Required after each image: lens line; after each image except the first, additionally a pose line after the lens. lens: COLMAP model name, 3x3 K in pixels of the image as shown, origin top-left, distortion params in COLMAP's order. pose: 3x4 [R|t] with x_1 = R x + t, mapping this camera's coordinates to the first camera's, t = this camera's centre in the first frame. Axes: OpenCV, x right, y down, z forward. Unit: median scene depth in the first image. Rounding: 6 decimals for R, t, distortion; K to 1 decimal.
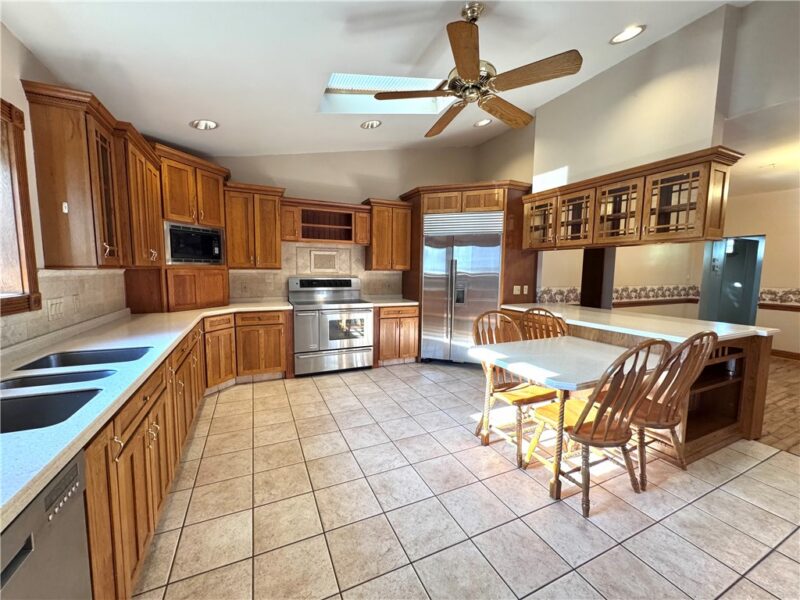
lens RADIAL K [[318.3, 0, 400.9], [0, 318.3, 300.4], [0, 0, 1]] dist [-0.002541, 0.000915]
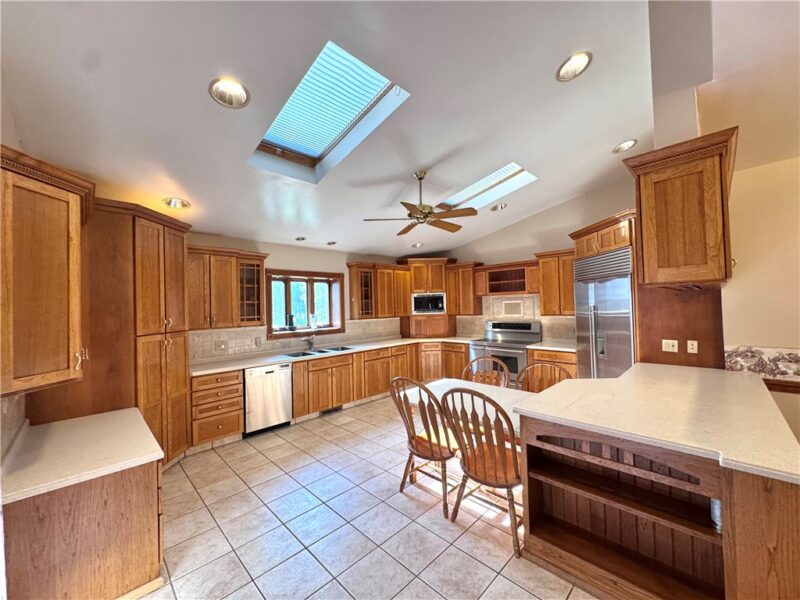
lens RADIAL K [[318.3, 0, 400.0], [0, 318.3, 299.6], [0, 0, 1]] dist [-0.002541, 0.000915]
pose [[0.340670, -0.040100, -0.939327, 0.964079], [-0.059908, 0.996134, -0.064252, -0.061329], [0.938272, 0.078162, 0.336951, 0.198285]]
